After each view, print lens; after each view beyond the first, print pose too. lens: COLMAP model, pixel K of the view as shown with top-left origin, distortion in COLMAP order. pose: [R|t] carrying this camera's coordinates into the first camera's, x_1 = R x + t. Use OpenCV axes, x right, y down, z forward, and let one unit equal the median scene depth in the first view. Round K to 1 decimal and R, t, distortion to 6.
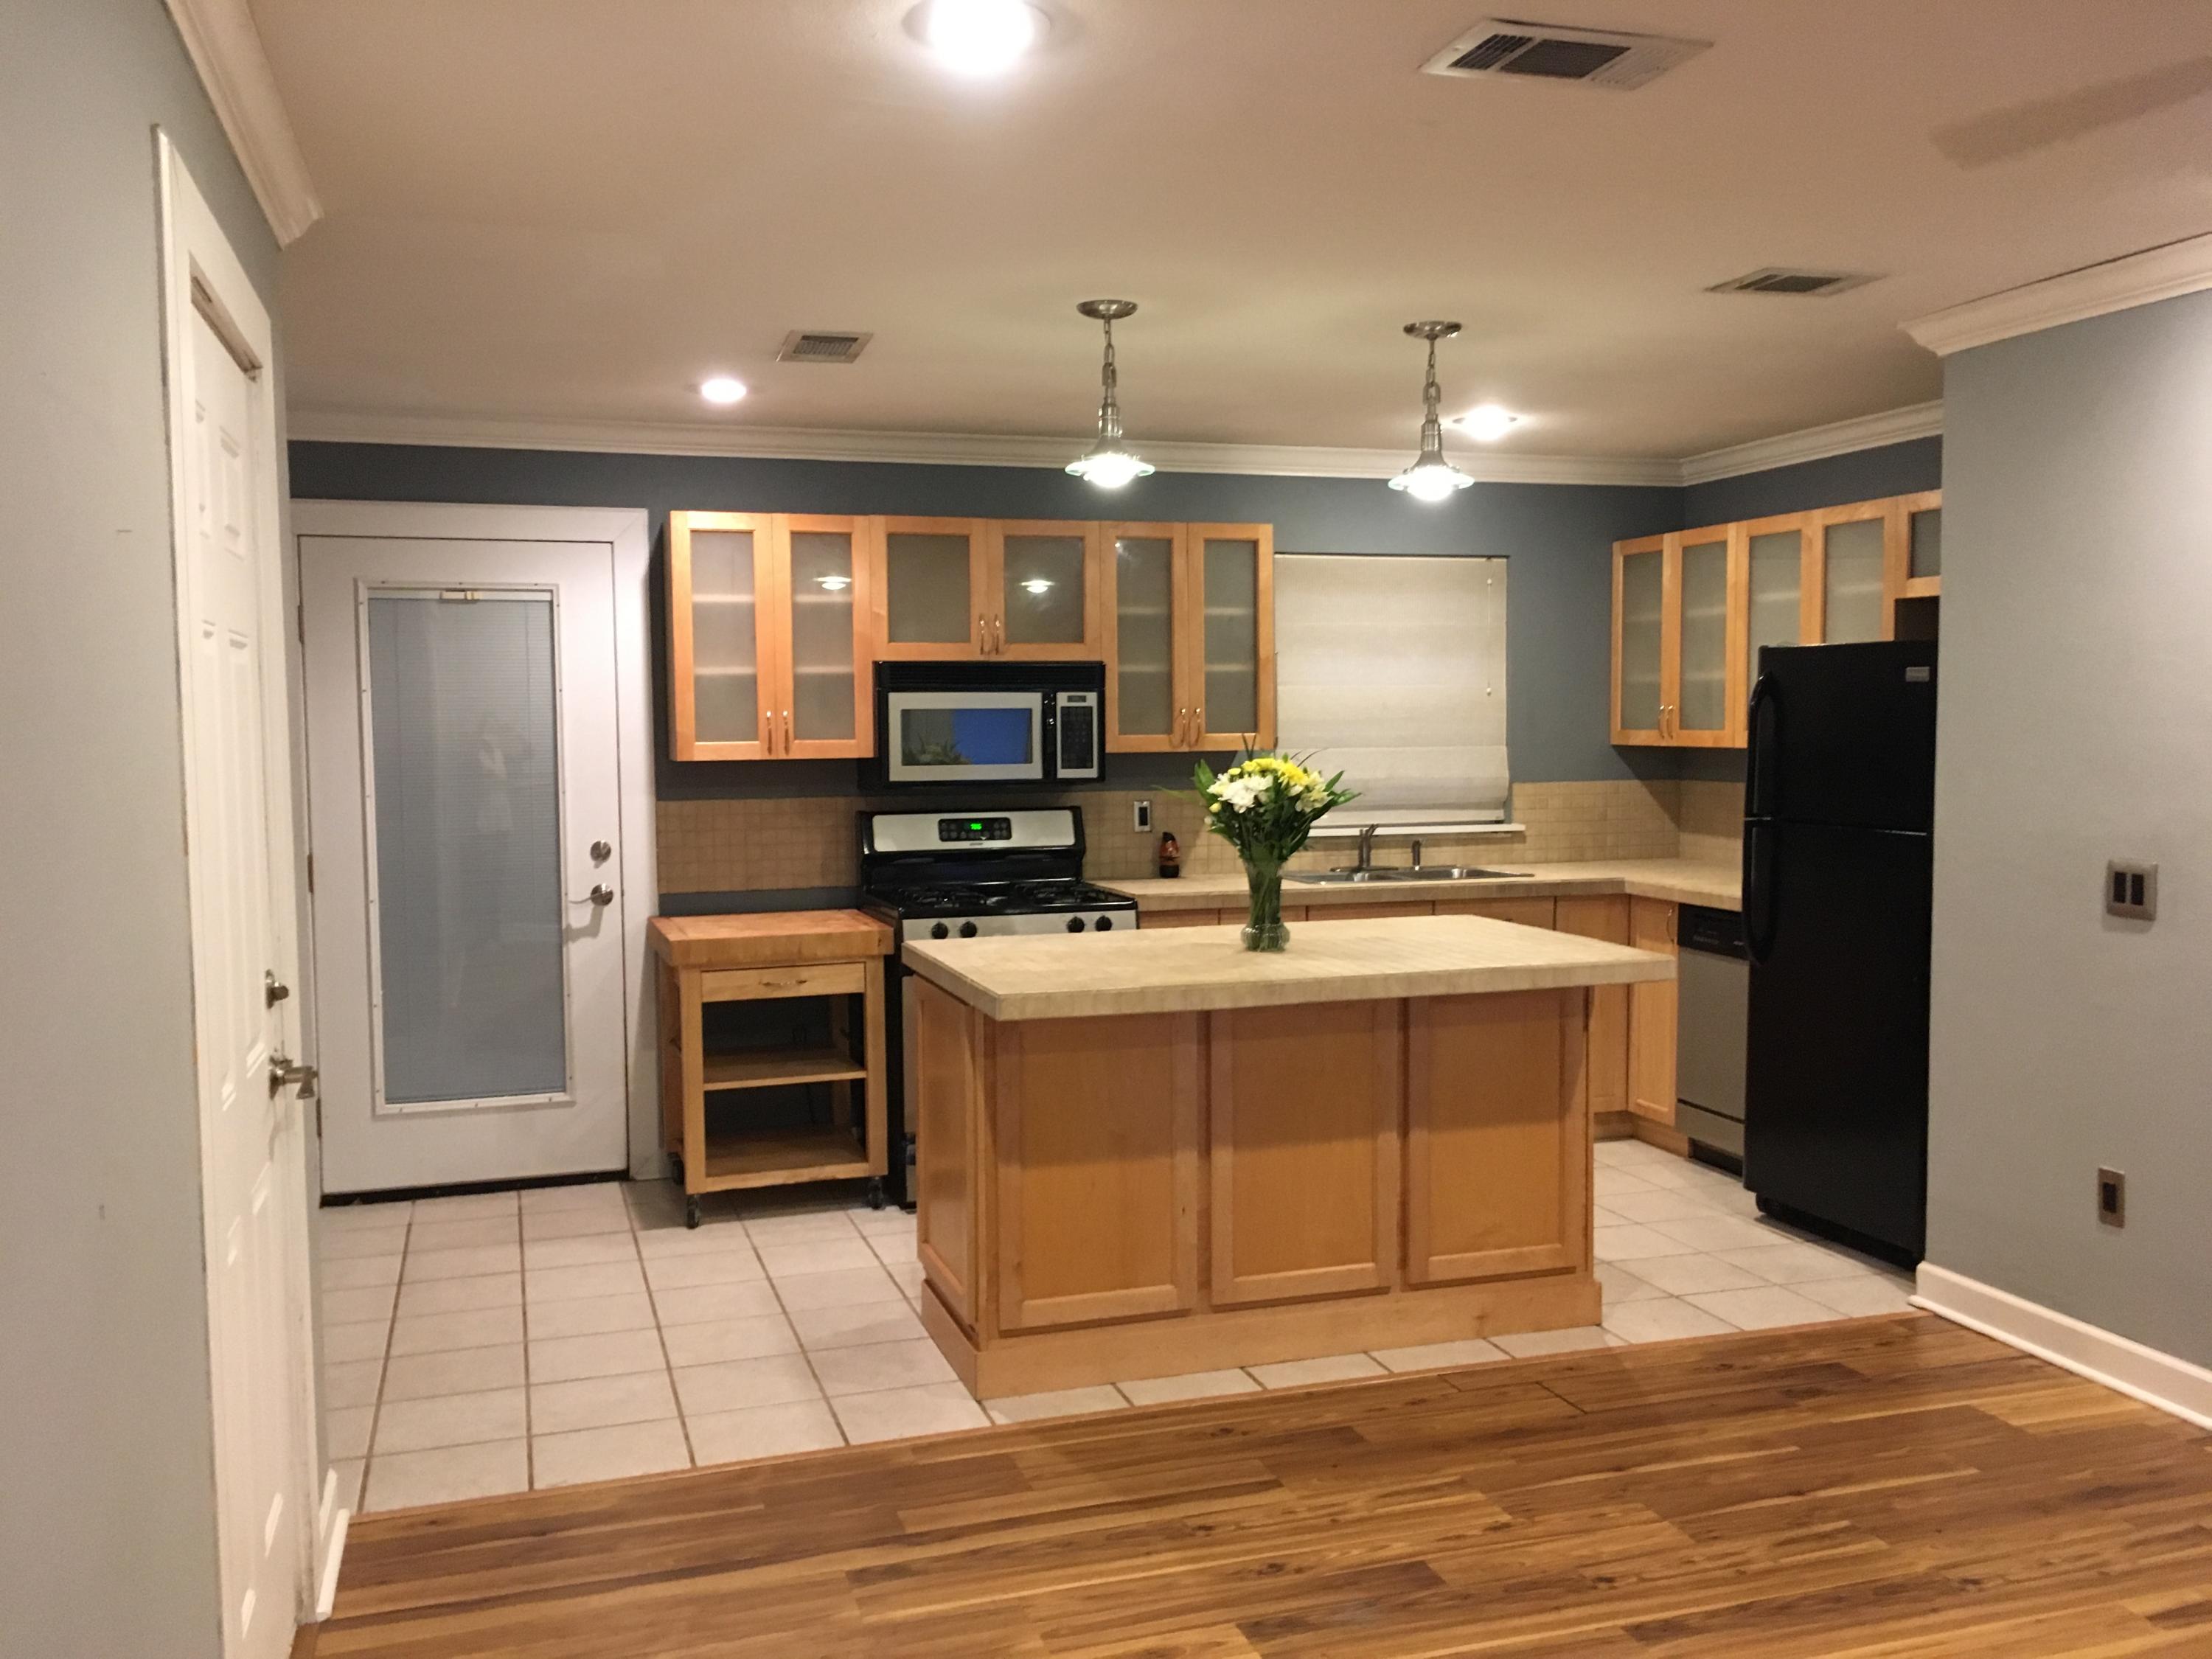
lens RADIAL K [[1891.9, 0, 1101.8], [0, 1891.9, 836.1], [0, 0, 1]] dist [0.072888, -0.096873]
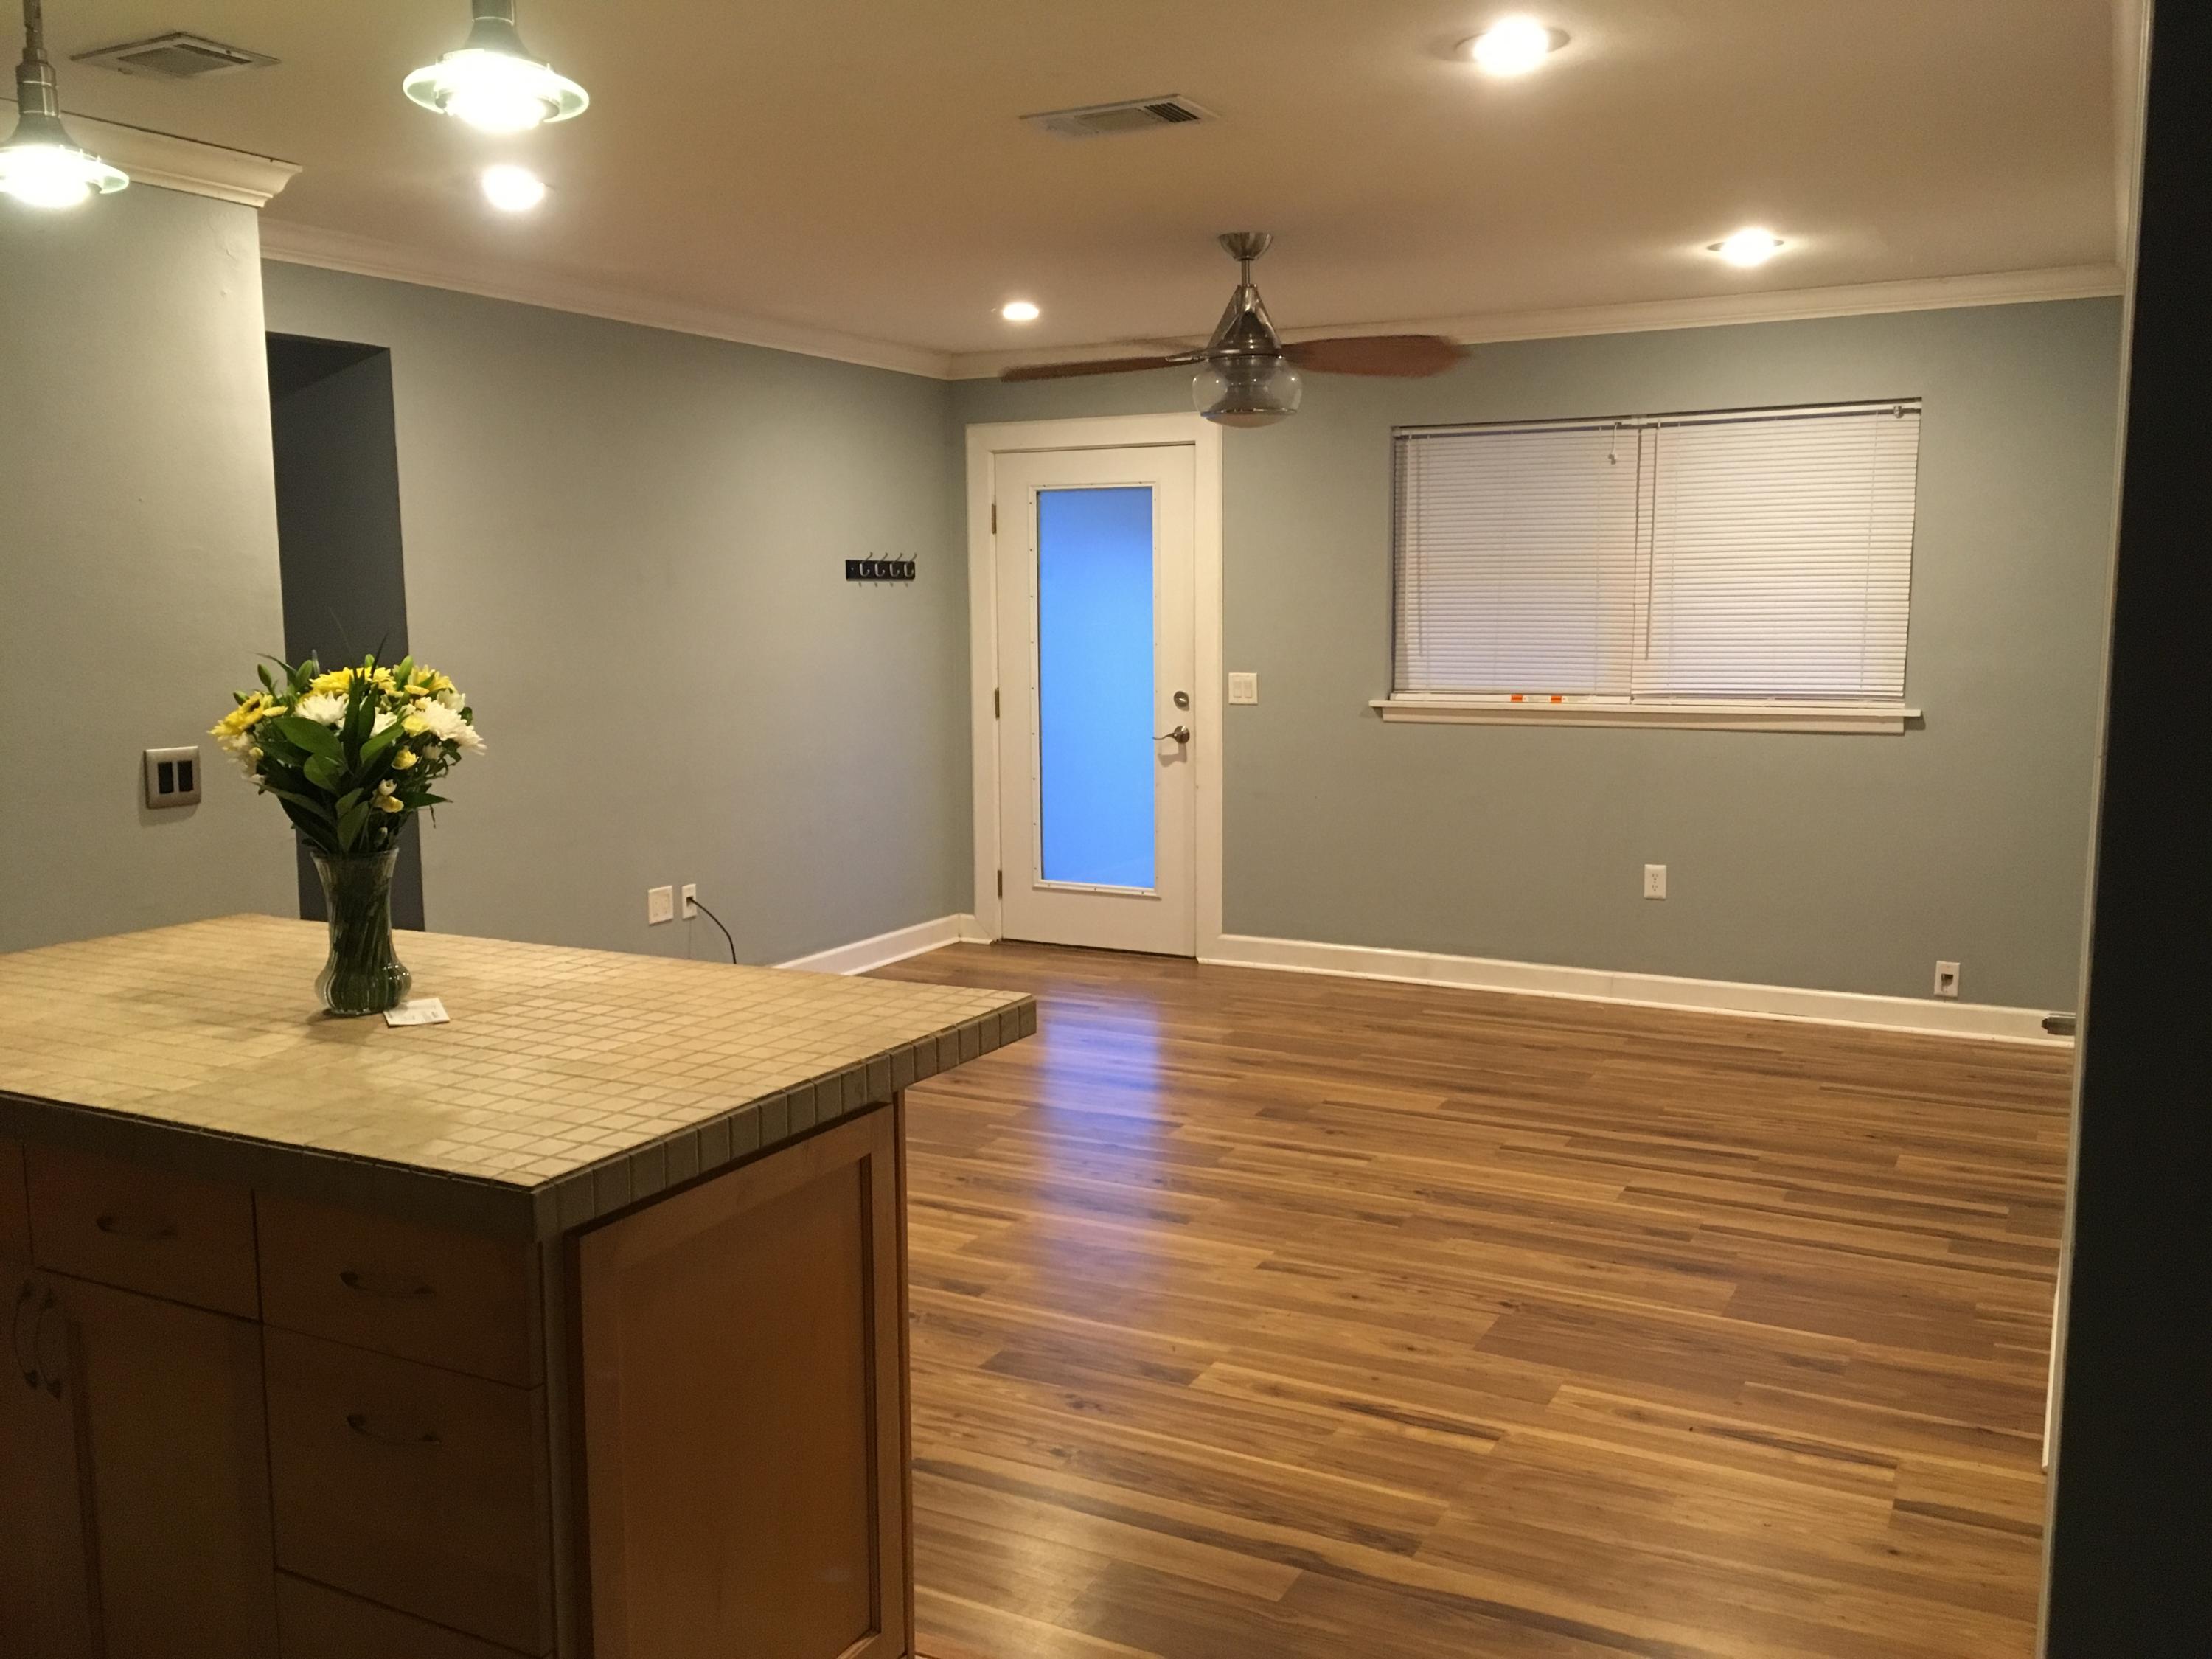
lens RADIAL K [[1884.2, 0, 1129.7], [0, 1884.2, 829.2], [0, 0, 1]] dist [0.069586, -0.090478]
pose [[-0.710958, -0.073162, 0.699418, -0.377563], [0.060485, 0.984526, 0.164469, -0.058178], [-0.700628, 0.159235, -0.695532, 0.985894]]
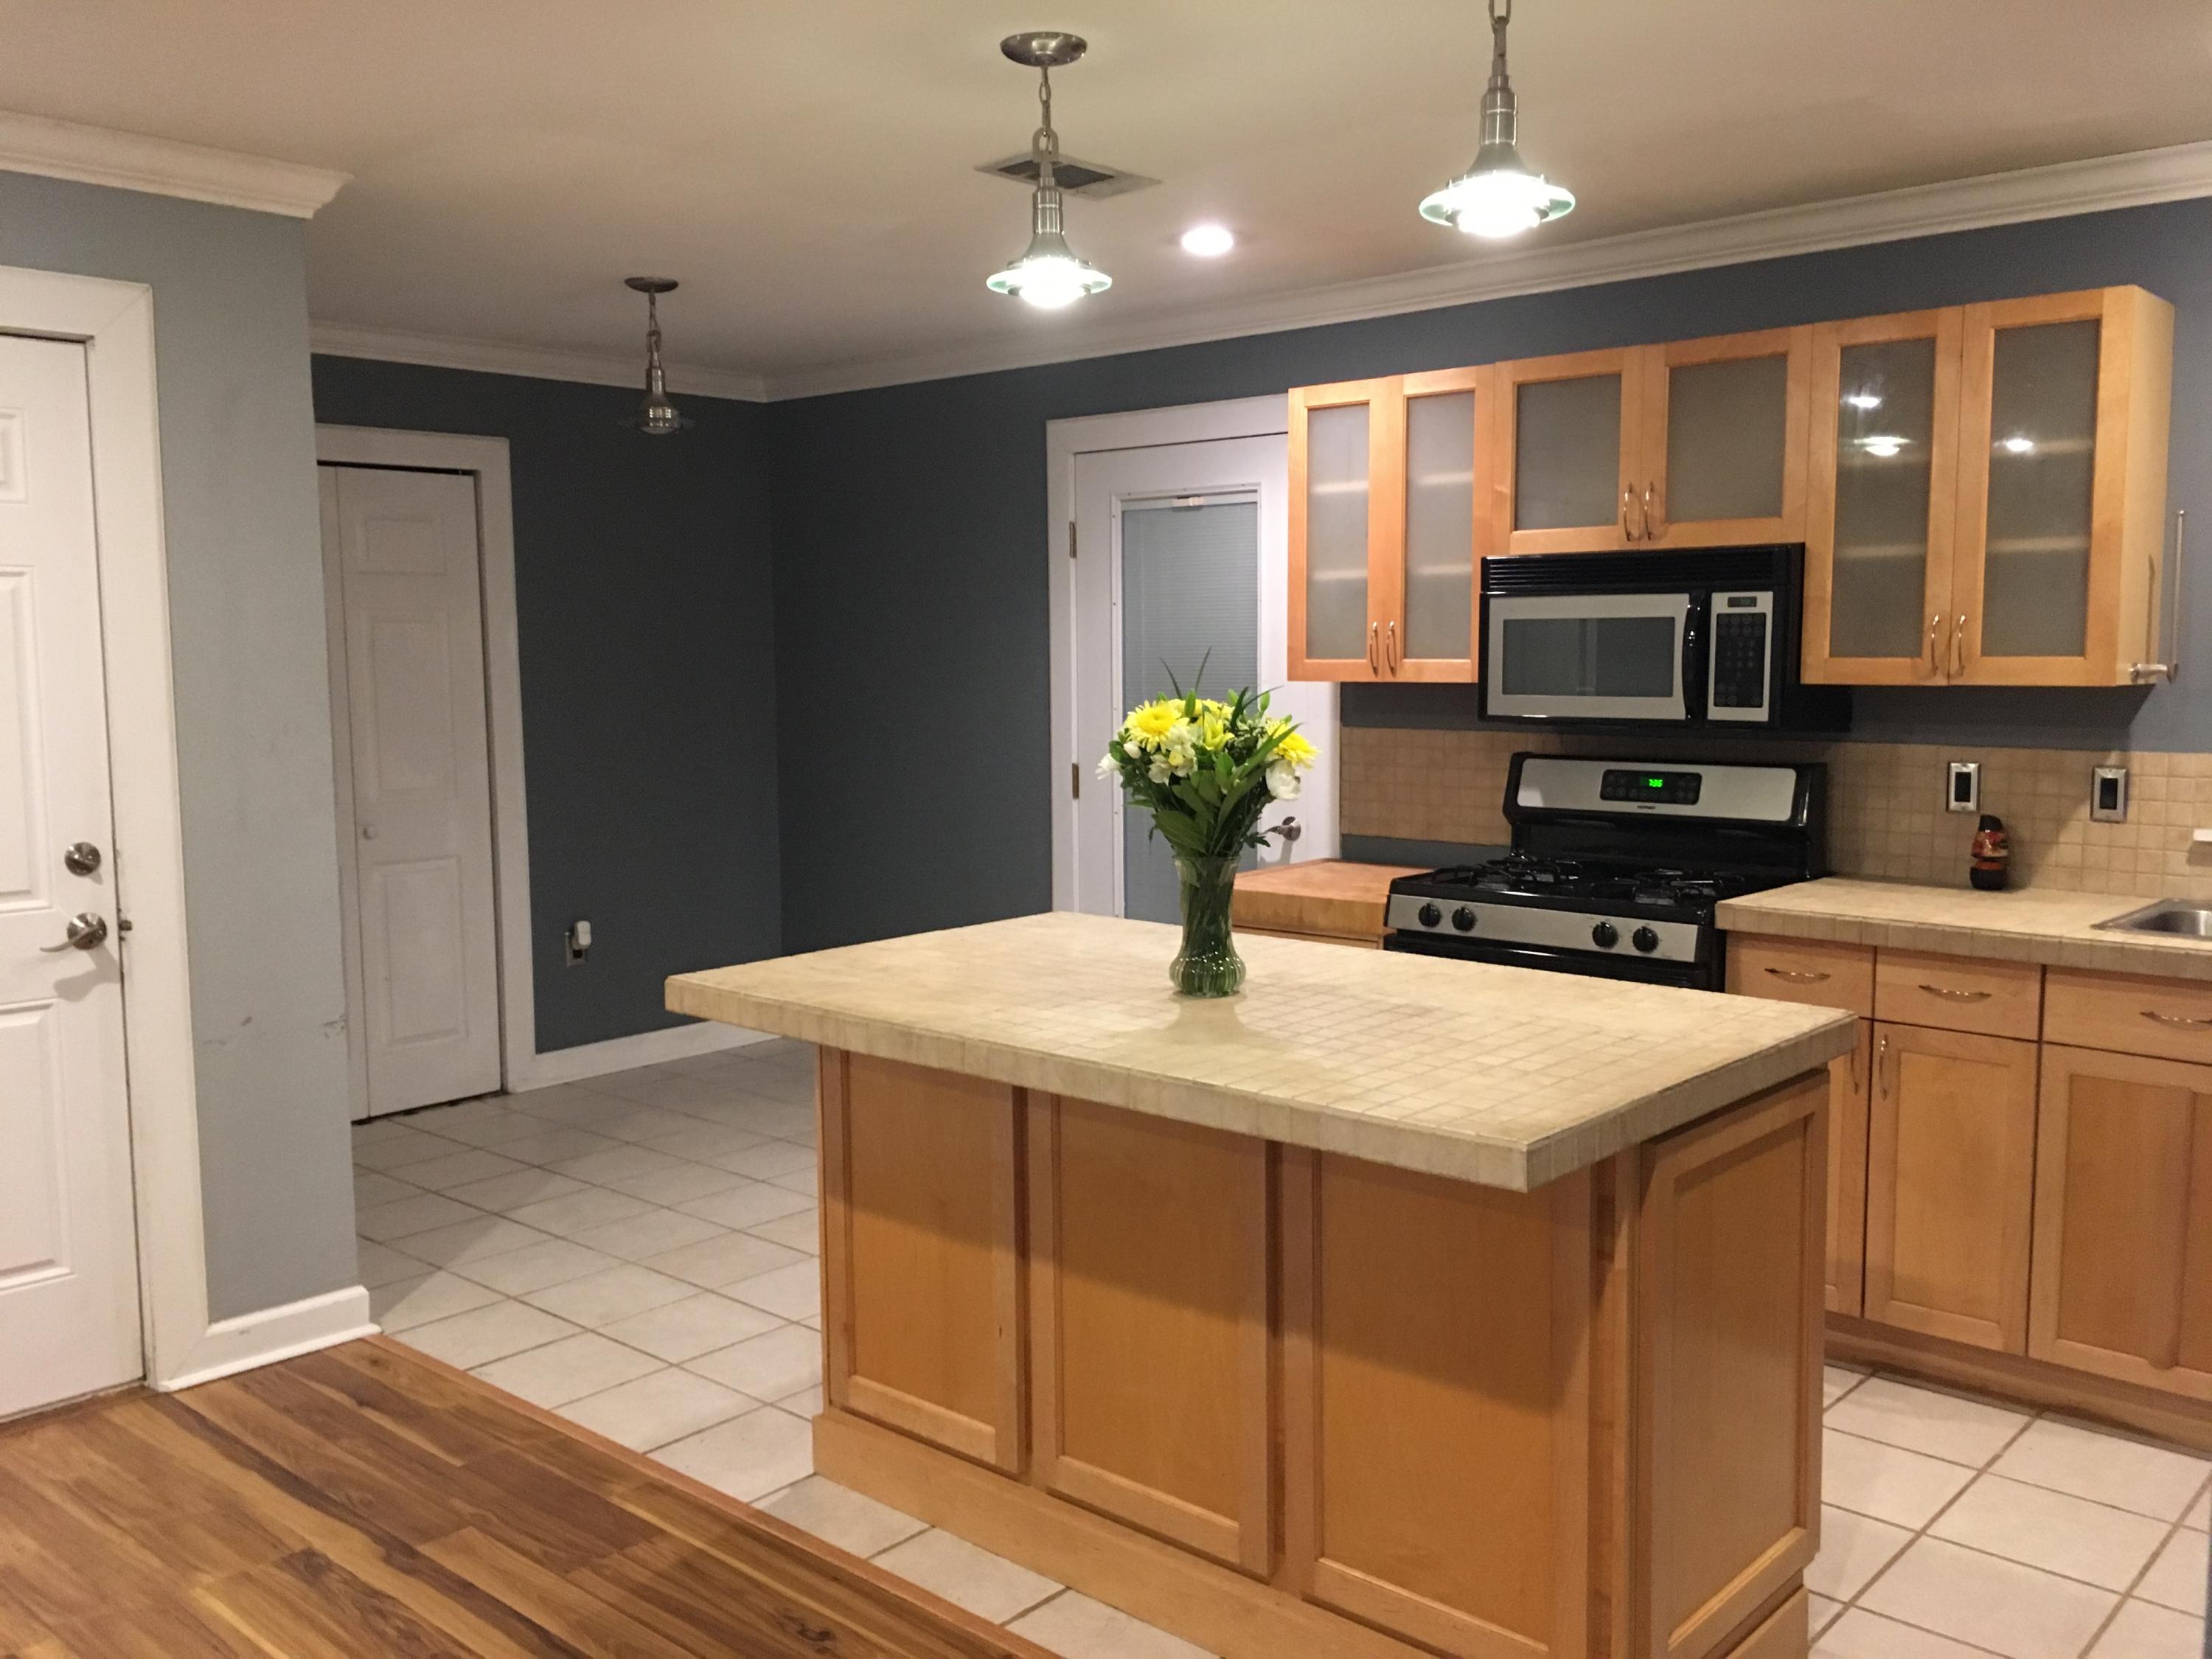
lens RADIAL K [[1875.0, 0, 1103.0], [0, 1875.0, 832.6], [0, 0, 1]] dist [0.069755, -0.112378]
pose [[0.504552, 0.094389, -0.858206, 0.495175], [-0.053640, 0.995513, 0.077955, -0.034558], [0.861713, 0.006702, 0.507351, 0.515341]]
